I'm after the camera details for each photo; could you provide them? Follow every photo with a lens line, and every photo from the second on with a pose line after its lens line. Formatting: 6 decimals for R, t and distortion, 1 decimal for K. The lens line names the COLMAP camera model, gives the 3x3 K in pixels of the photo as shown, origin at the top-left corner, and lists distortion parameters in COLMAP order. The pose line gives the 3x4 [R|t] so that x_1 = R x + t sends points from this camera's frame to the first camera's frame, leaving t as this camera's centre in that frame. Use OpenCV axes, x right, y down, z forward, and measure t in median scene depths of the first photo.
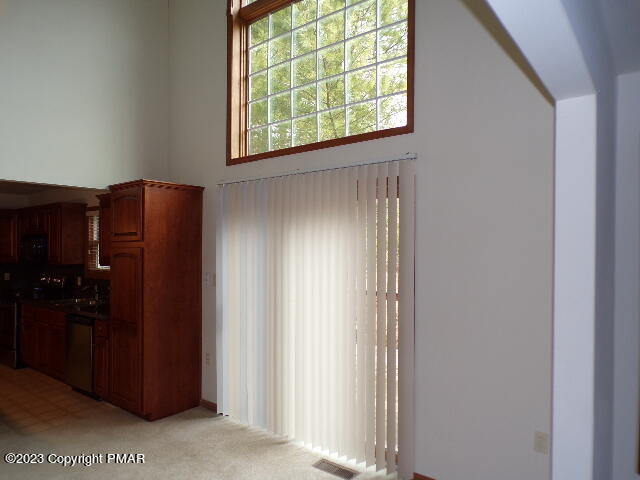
lens RADIAL K [[434.8, 0, 318.6], [0, 434.8, 244.4], [0, 0, 1]] dist [0.011060, -0.000845]
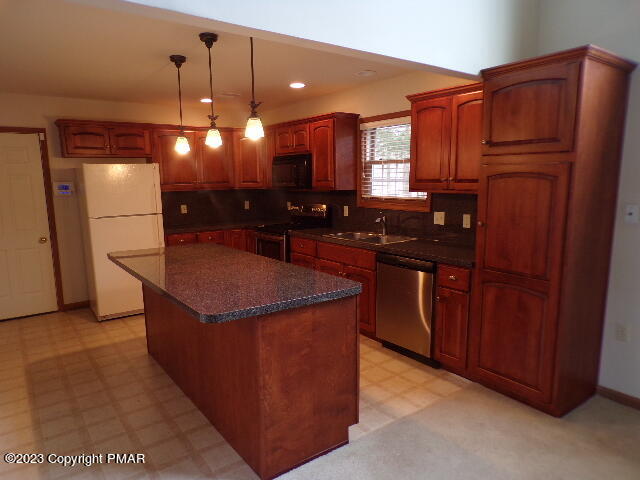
lens RADIAL K [[434.8, 0, 321.1], [0, 434.8, 240.3], [0, 0, 1]] dist [0.011060, -0.000845]
pose [[0.967709, 0.029903, -0.250290, -0.520909], [0.009308, 0.988022, 0.154032, 0.015868], [0.251898, -0.151388, 0.955839, 0.252190]]
